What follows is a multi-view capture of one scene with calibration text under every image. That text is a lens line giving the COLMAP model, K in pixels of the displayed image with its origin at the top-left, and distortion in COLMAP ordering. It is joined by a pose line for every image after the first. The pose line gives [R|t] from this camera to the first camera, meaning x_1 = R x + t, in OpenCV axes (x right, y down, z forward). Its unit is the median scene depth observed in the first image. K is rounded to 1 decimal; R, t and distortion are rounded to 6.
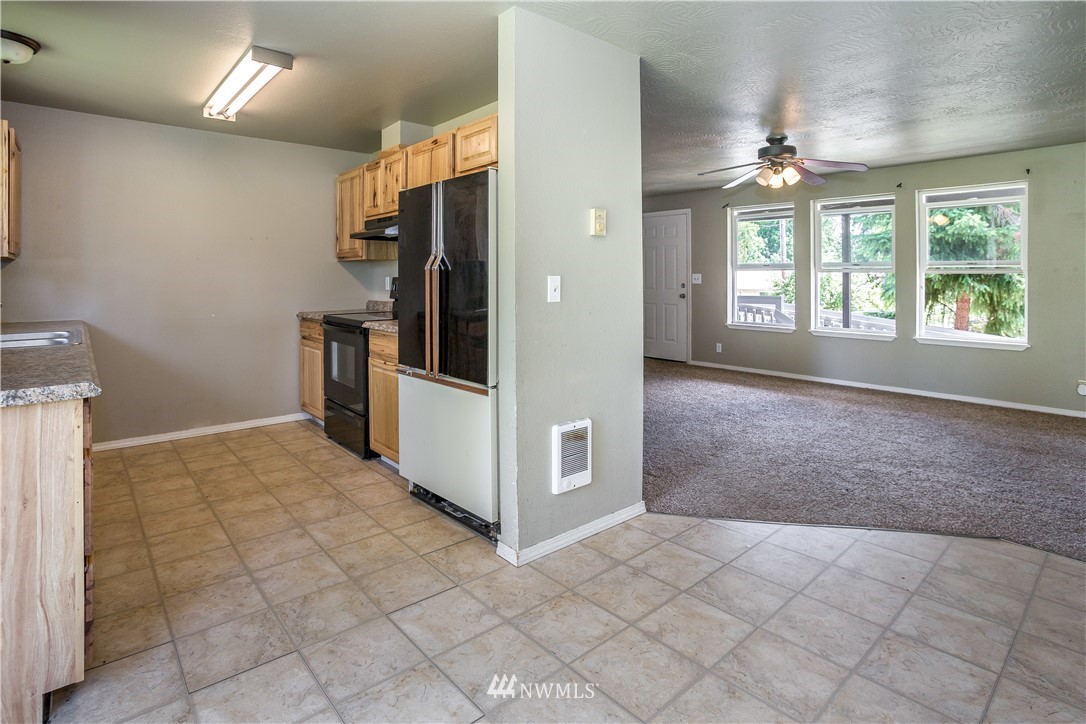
lens RADIAL K [[536.1, 0, 530.6], [0, 536.1, 272.0], [0, 0, 1]] dist [-0.054596, 0.009086]
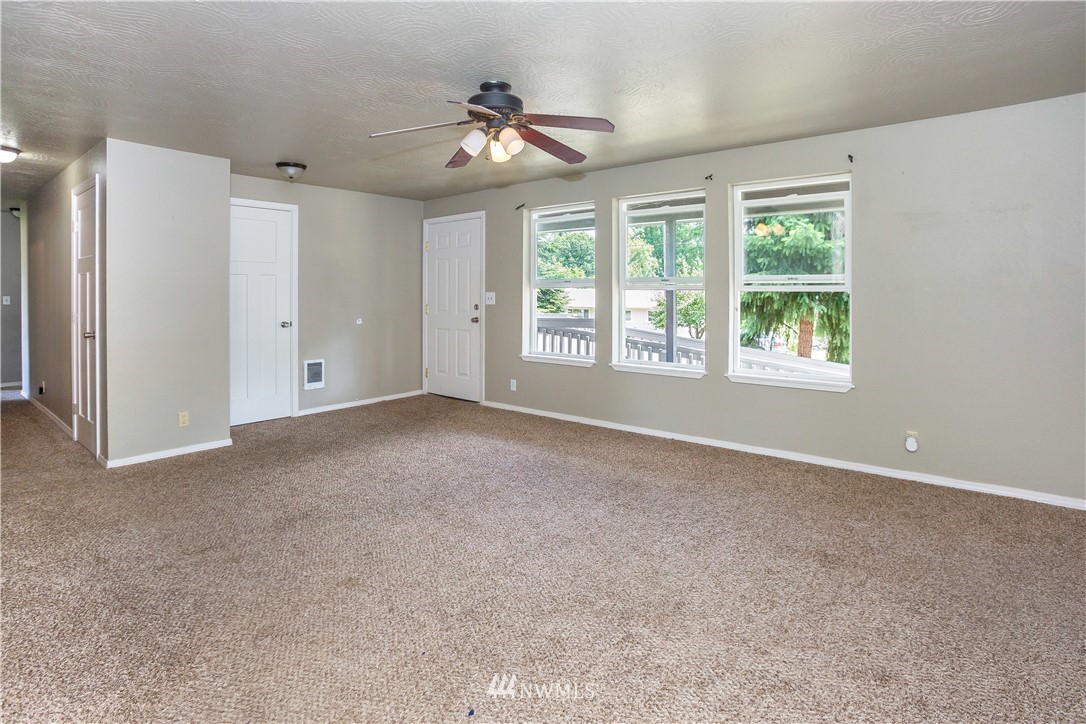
lens RADIAL K [[536.1, 0, 533.5], [0, 536.1, 289.1], [0, 0, 1]] dist [-0.054596, 0.009086]
pose [[0.985080, 0.001710, 0.172090, 0.243045], [-0.001006, 0.999991, -0.004176, 0.002276], [-0.172096, 0.003941, 0.985072, 0.205139]]
